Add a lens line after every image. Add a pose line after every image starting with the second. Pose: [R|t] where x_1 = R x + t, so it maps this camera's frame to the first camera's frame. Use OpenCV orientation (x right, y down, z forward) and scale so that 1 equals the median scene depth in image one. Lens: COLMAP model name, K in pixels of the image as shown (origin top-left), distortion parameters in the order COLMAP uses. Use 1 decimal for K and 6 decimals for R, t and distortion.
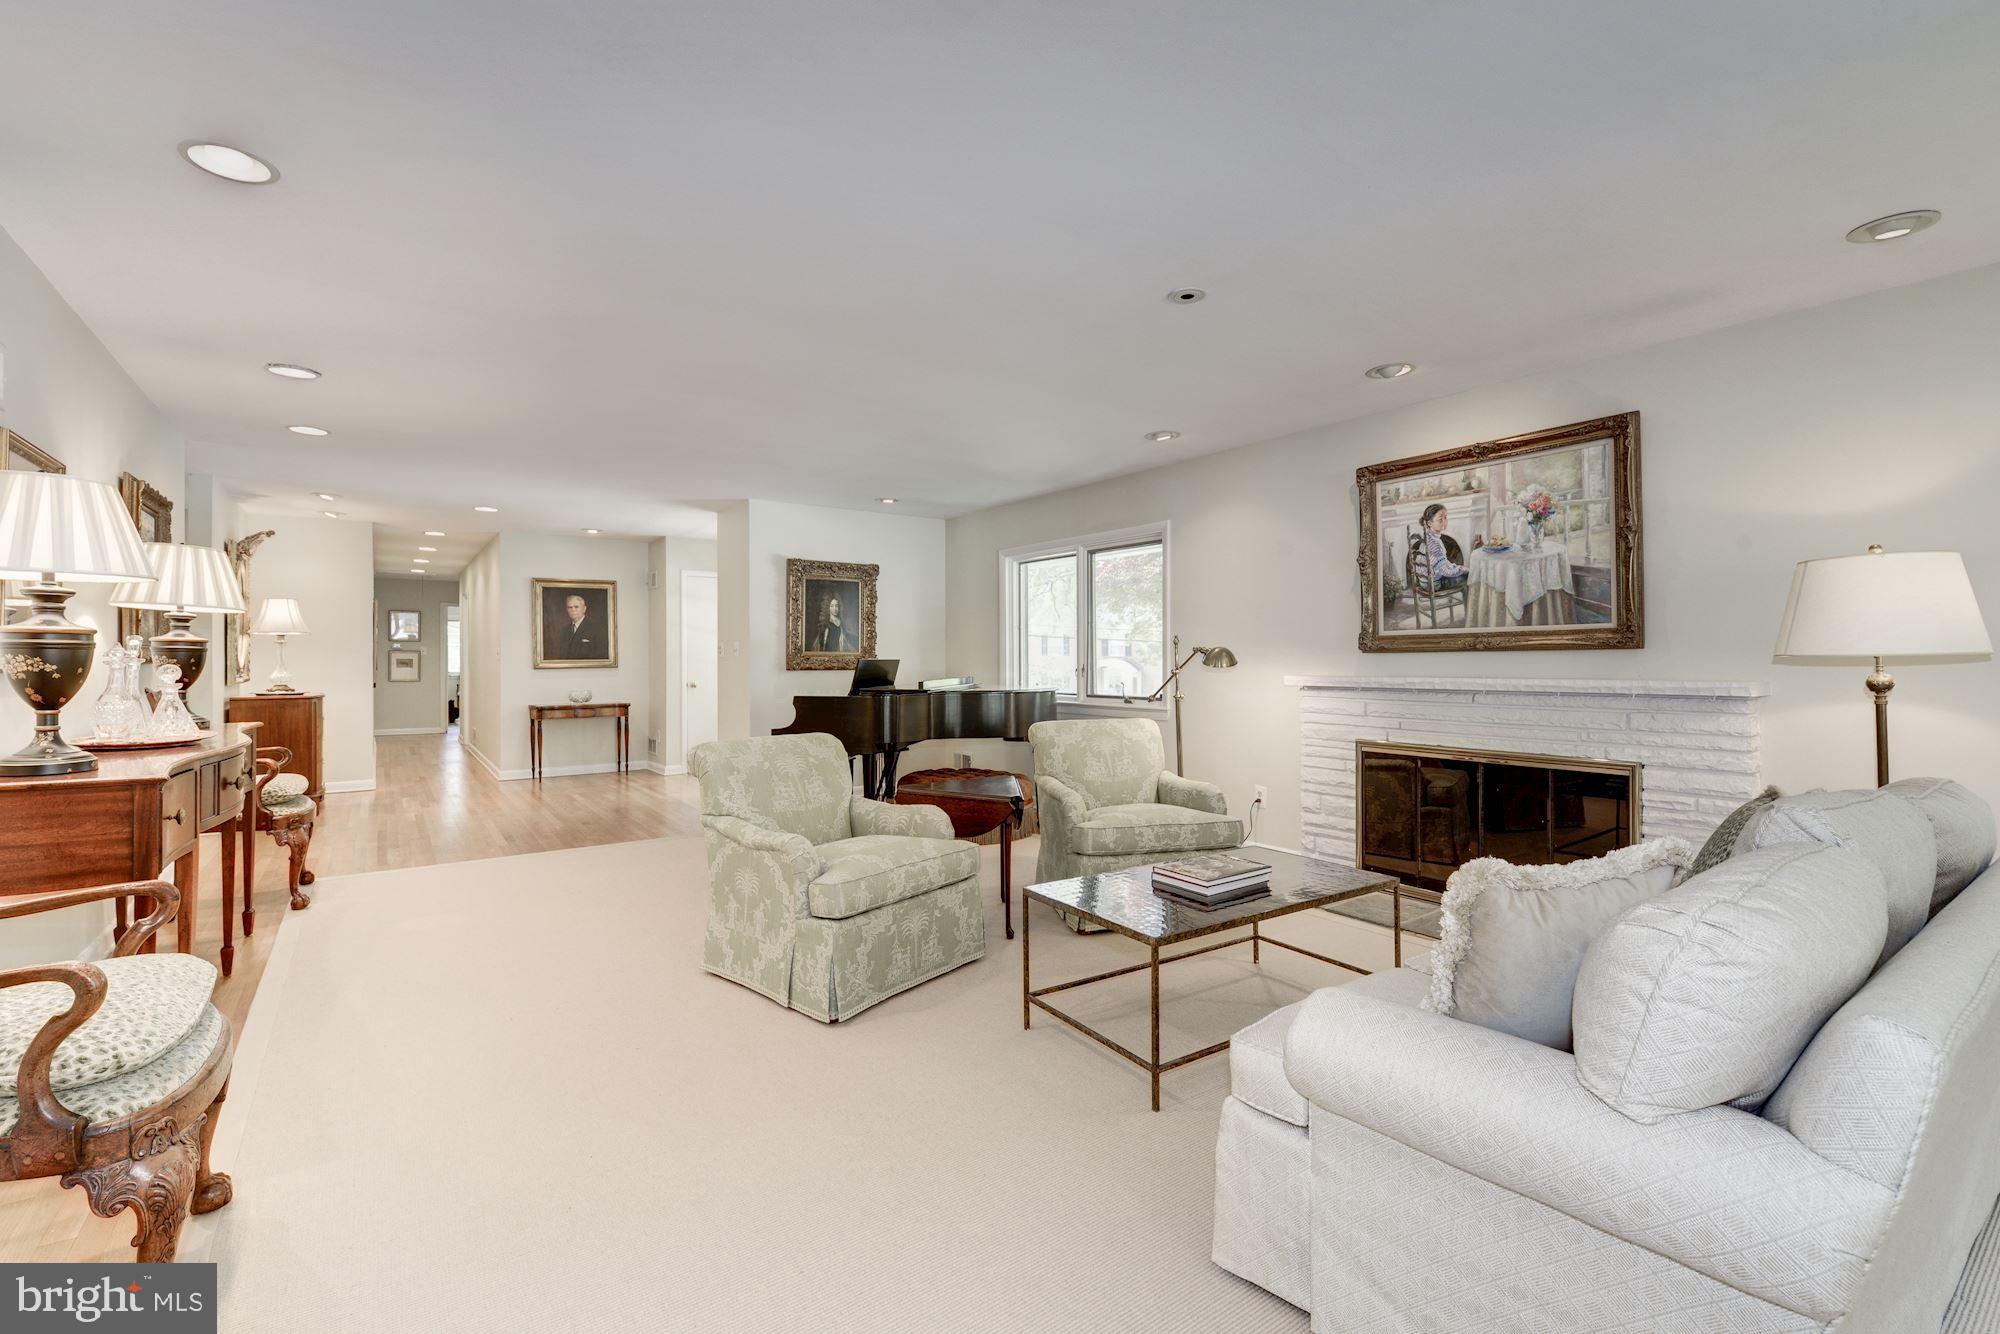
lens RADIAL K [[854.4, 0, 993.2], [0, 854.4, 656.0], [0, 0, 1]] dist [0.002286, 0.000128]
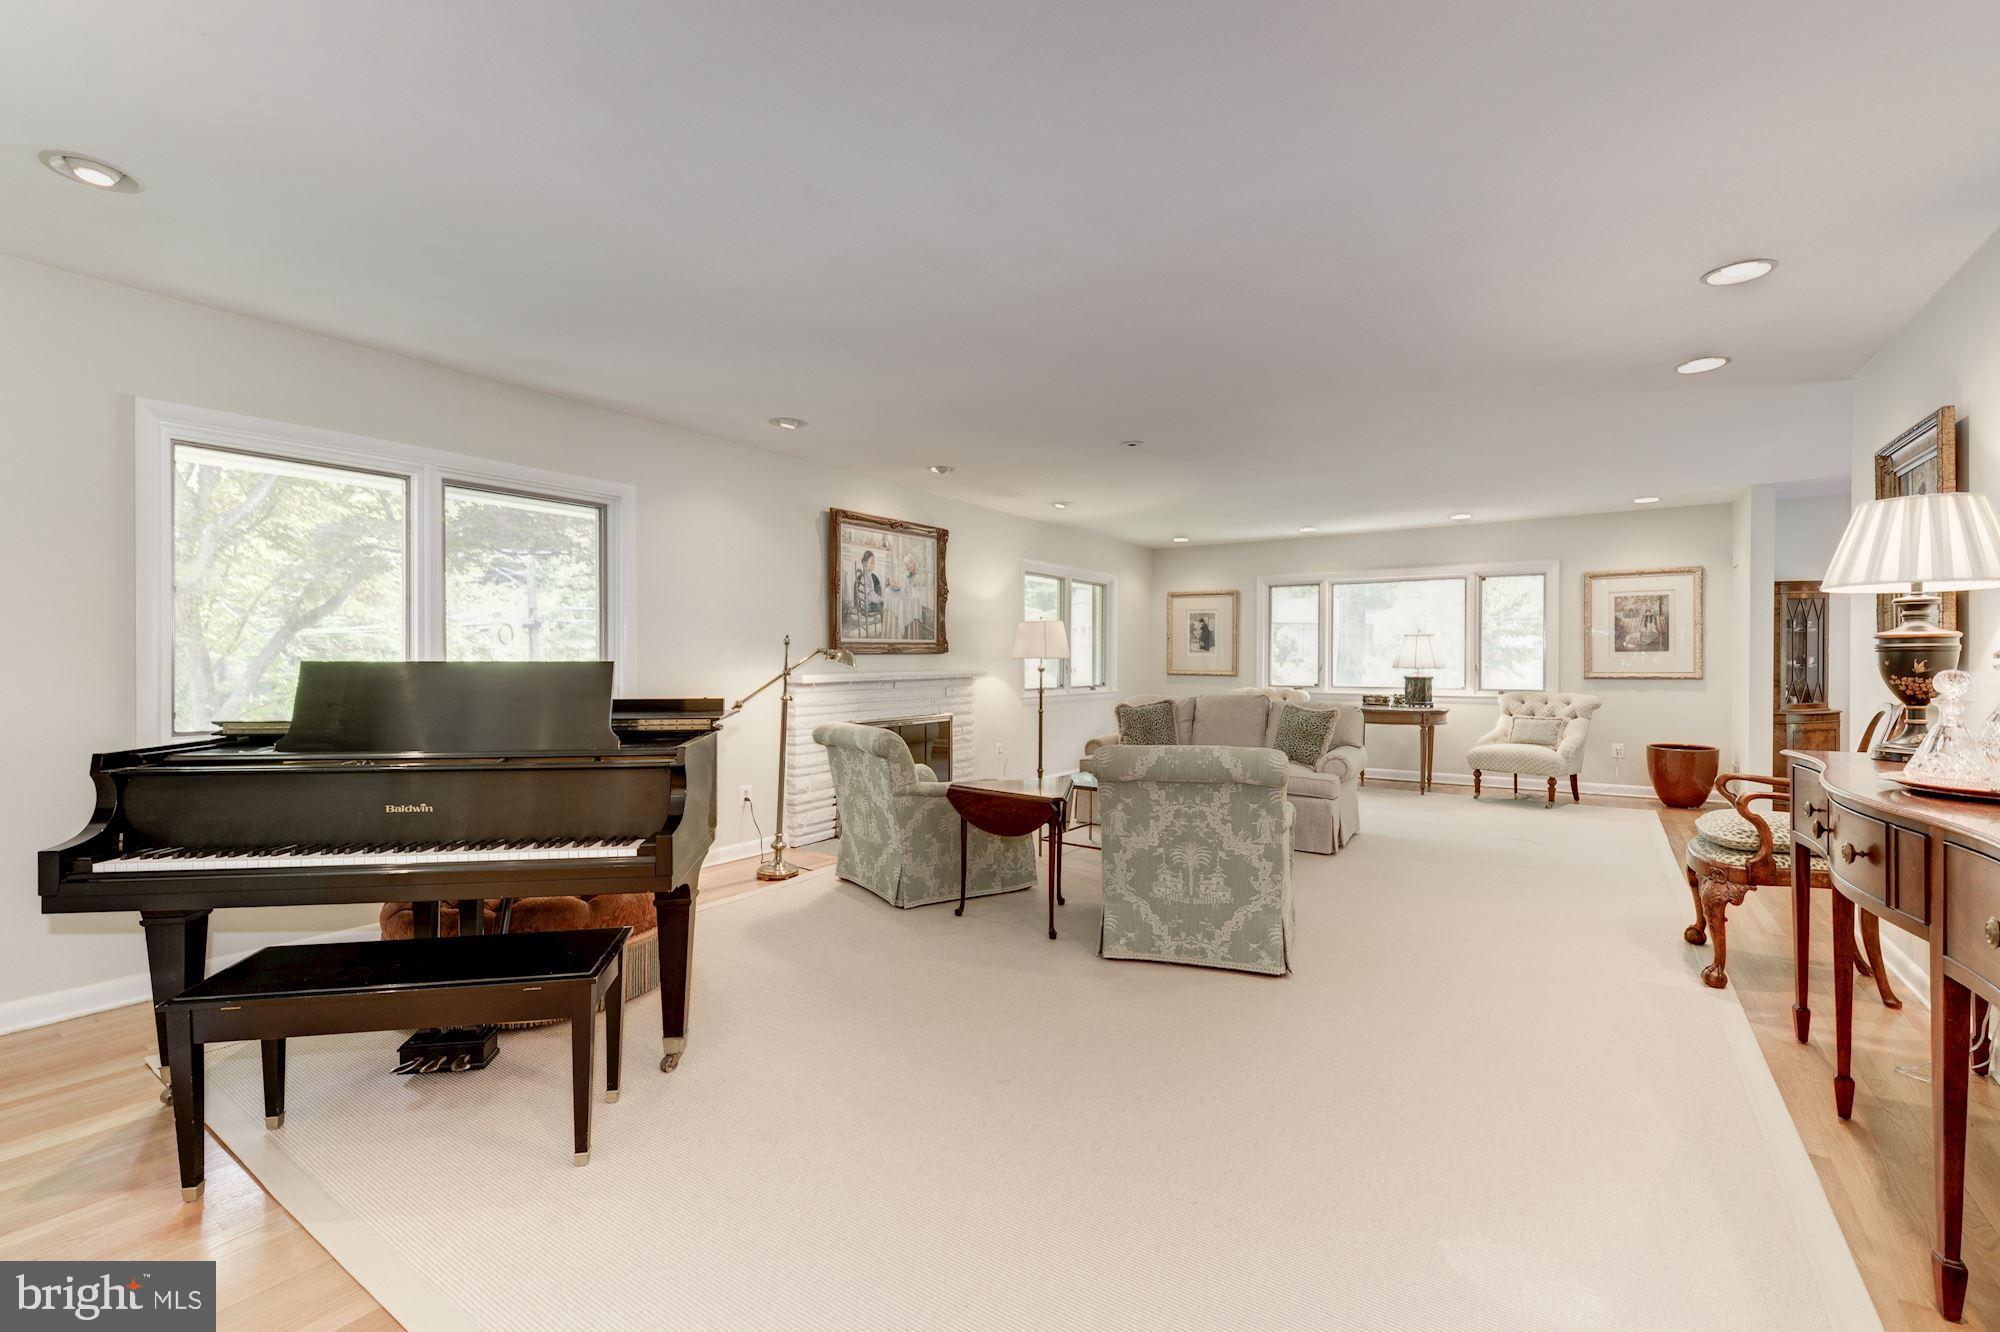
lens RADIAL K [[854.4, 0, 993.2], [0, 854.4, 655.0], [0, 0, 1]] dist [0.002286, 0.000128]
pose [[-0.347824, 0.004502, 0.937549, -0.895272], [-0.002321, 0.999981, -0.005663, 0.003386], [-0.937557, -0.004145, -0.347807, 1.309375]]
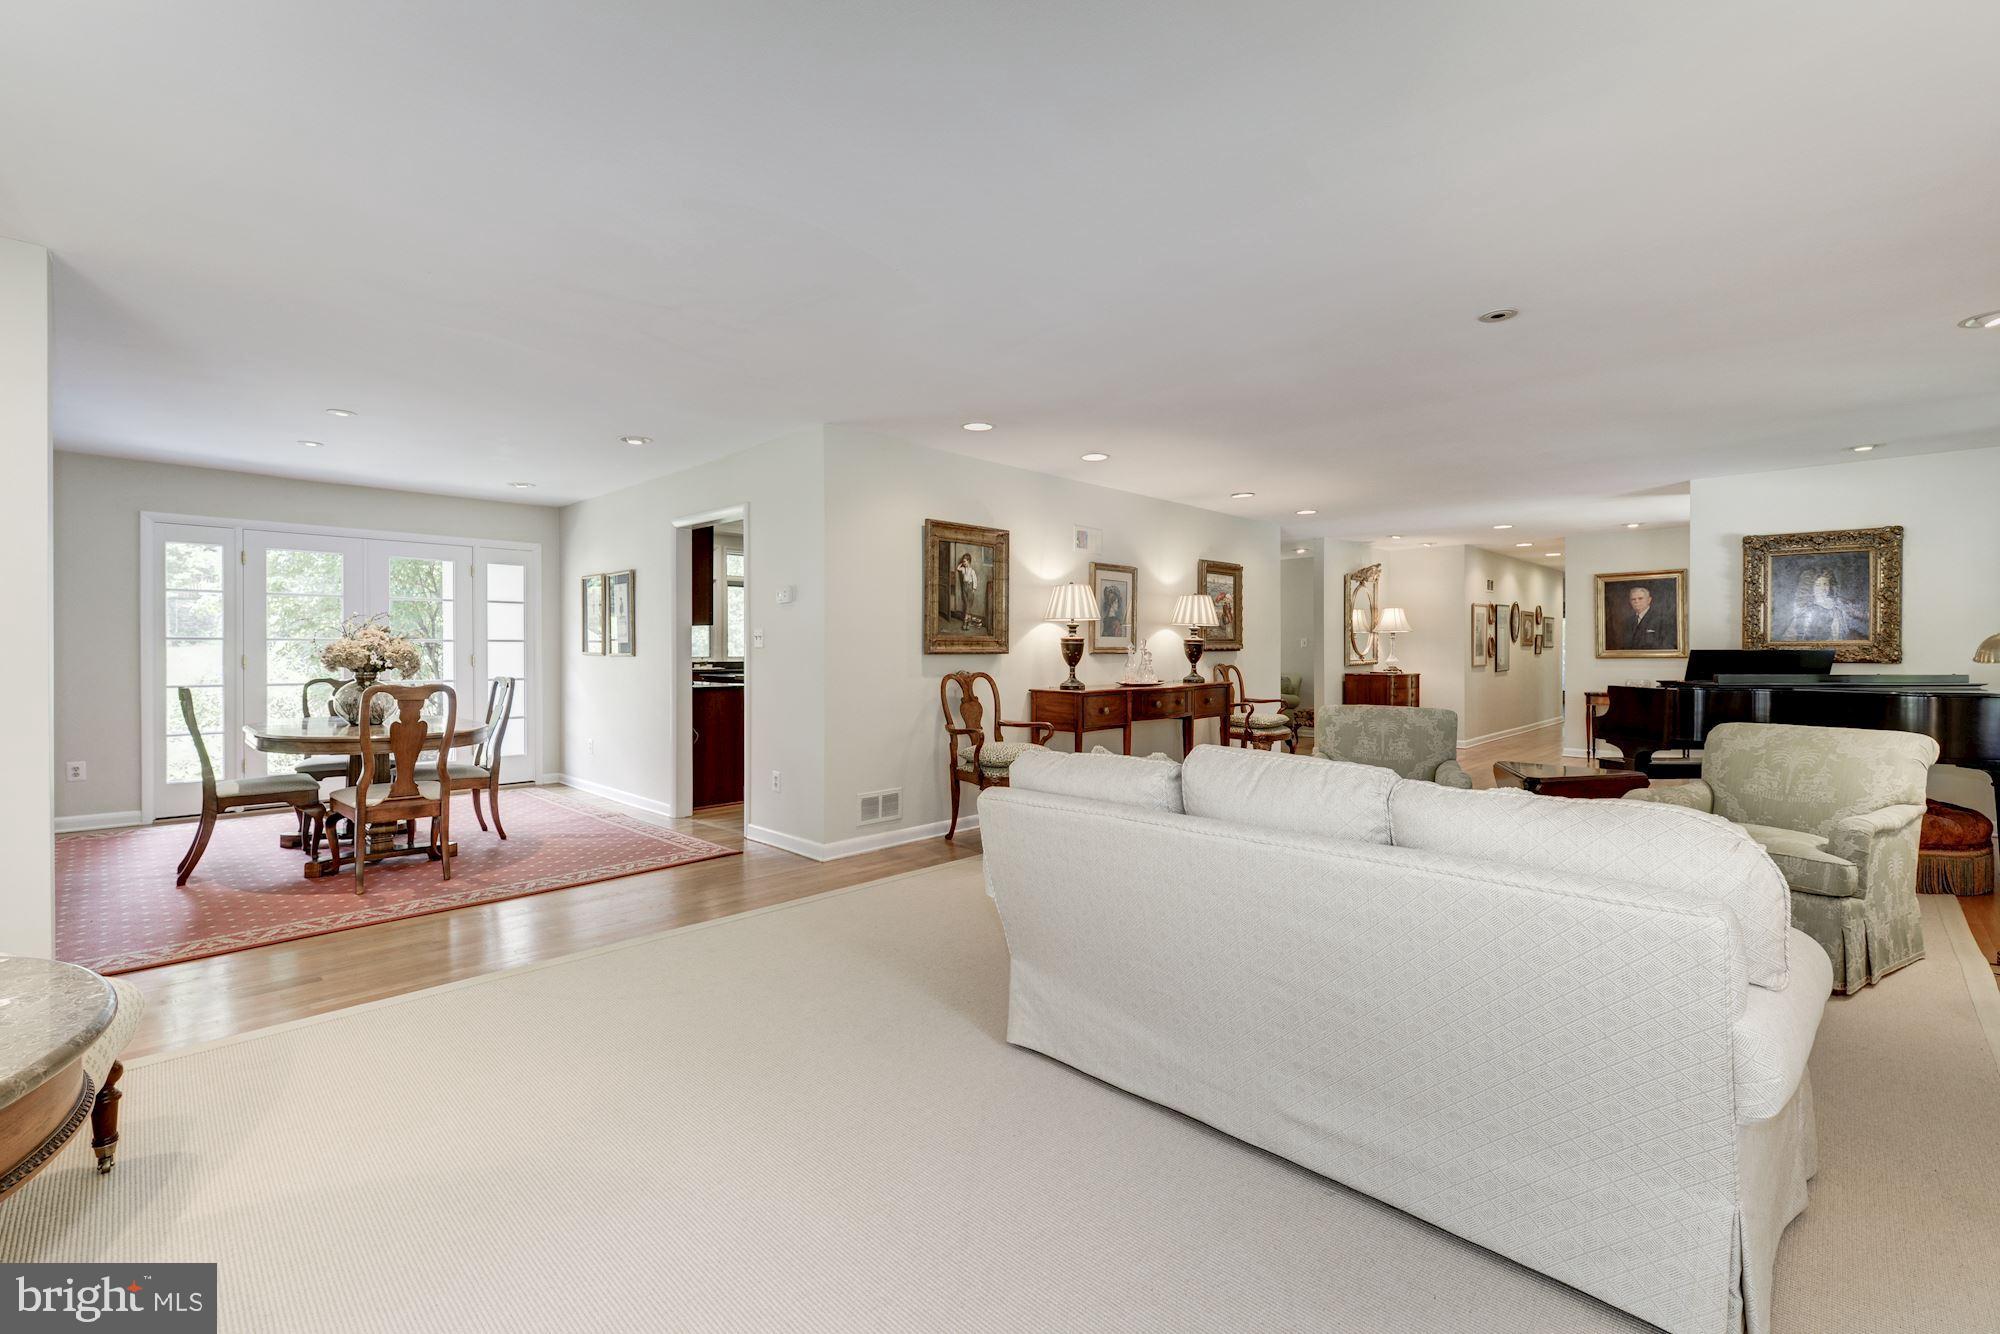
lens RADIAL K [[854.4, 0, 993.2], [0, 854.4, 656.0], [0, 0, 1]] dist [0.002286, 0.000128]
pose [[0.177056, 0.009903, -0.984151, 0.846743], [0.001957, 0.999944, 0.010413, -0.001400], [0.984199, -0.003769, 0.177027, 0.121129]]
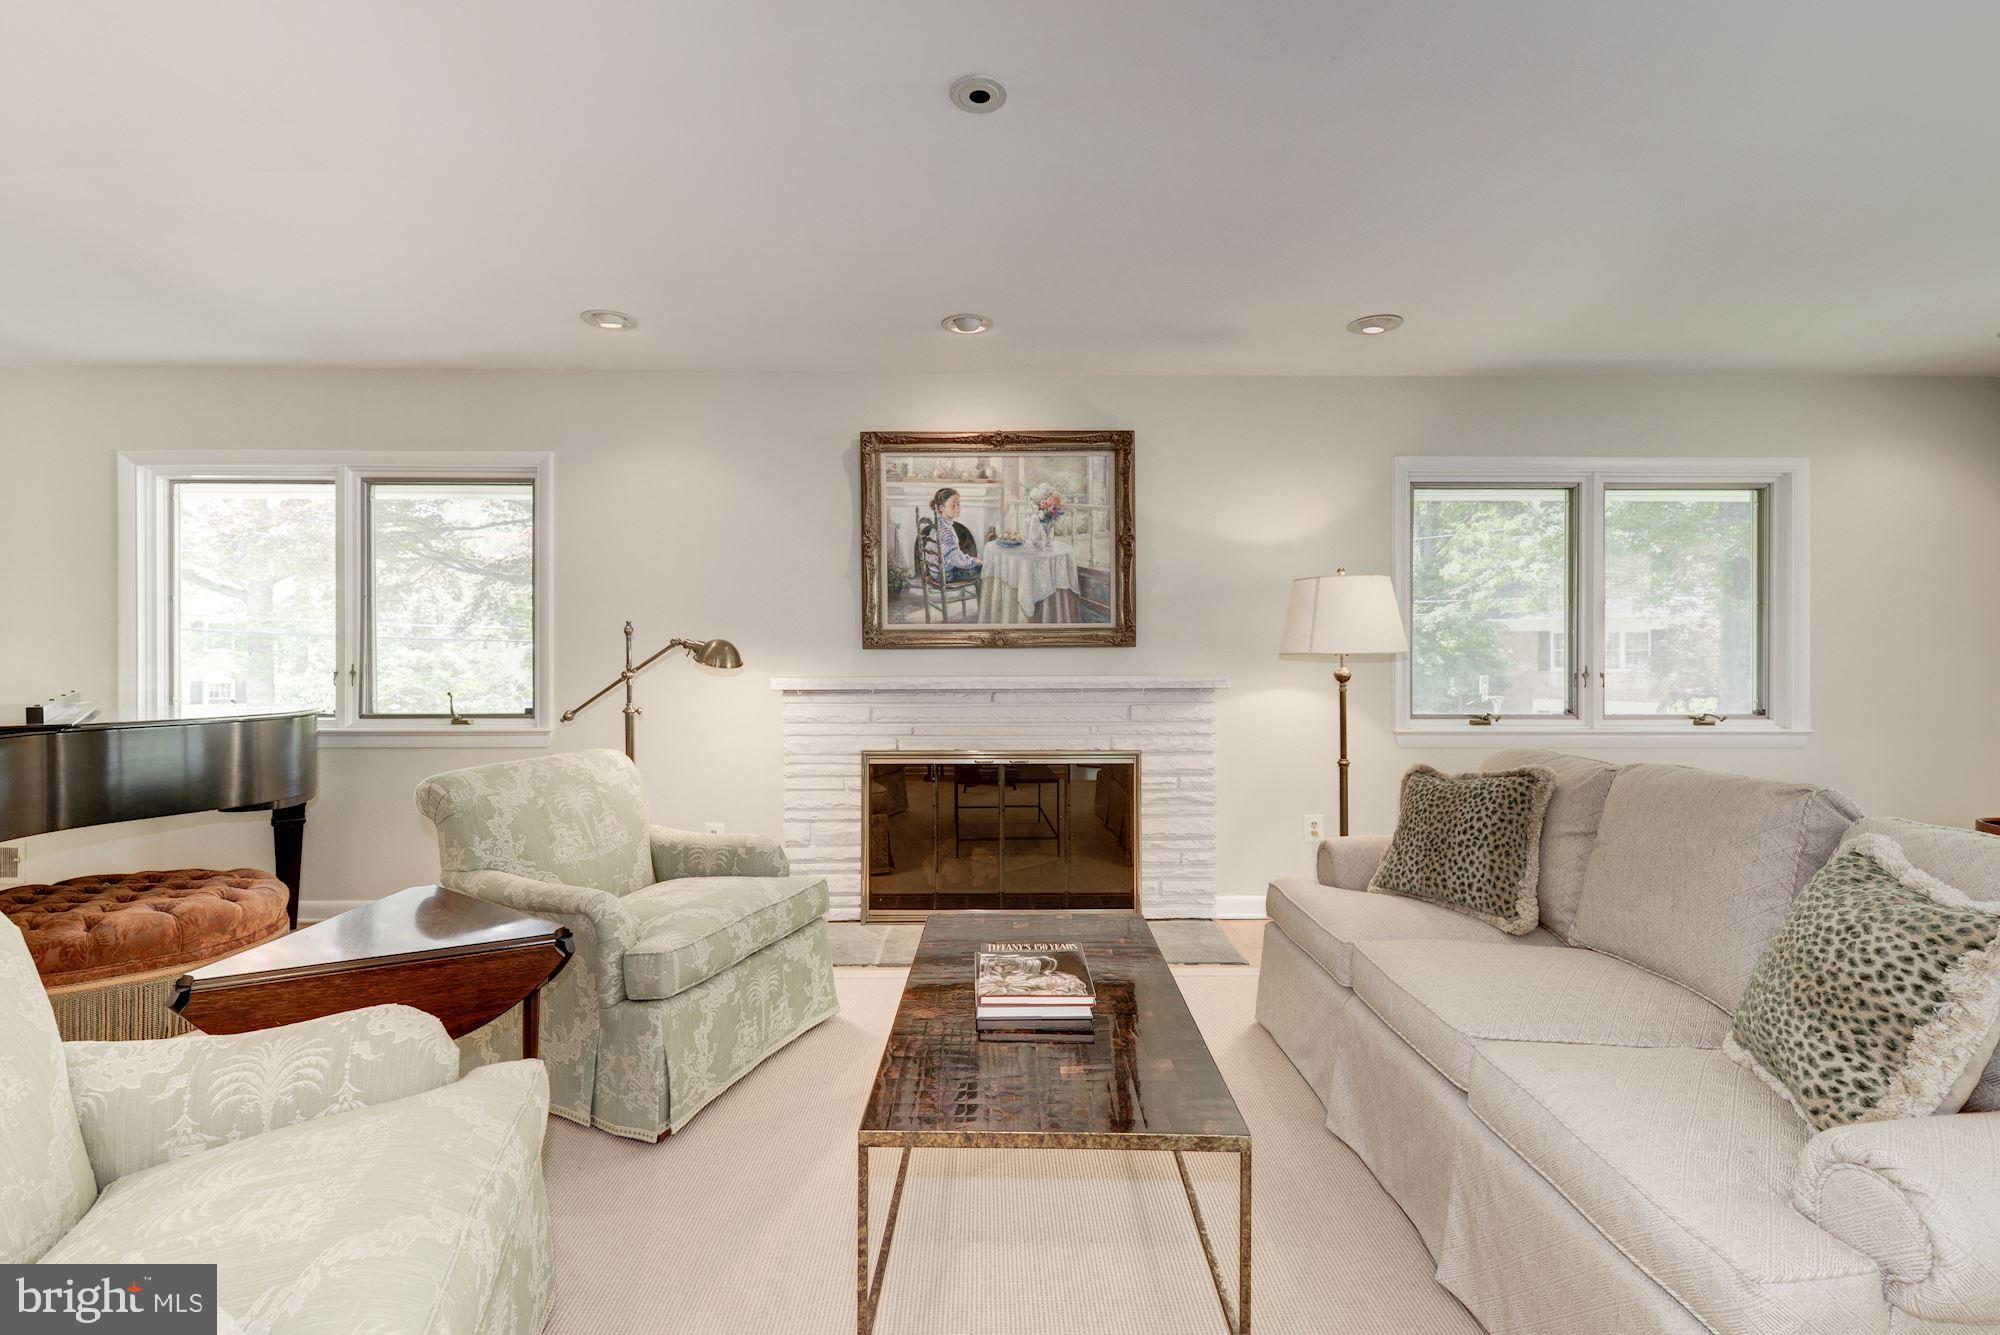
lens RADIAL K [[854.4, 0, 993.2], [0, 854.4, 656.5], [0, 0, 1]] dist [0.002286, 0.000128]
pose [[0.566642, -0.001189, 0.823963, -0.213532], [-0.003591, 0.999986, 0.003912, -0.000165], [-0.823956, -0.005175, 0.566630, 0.441018]]
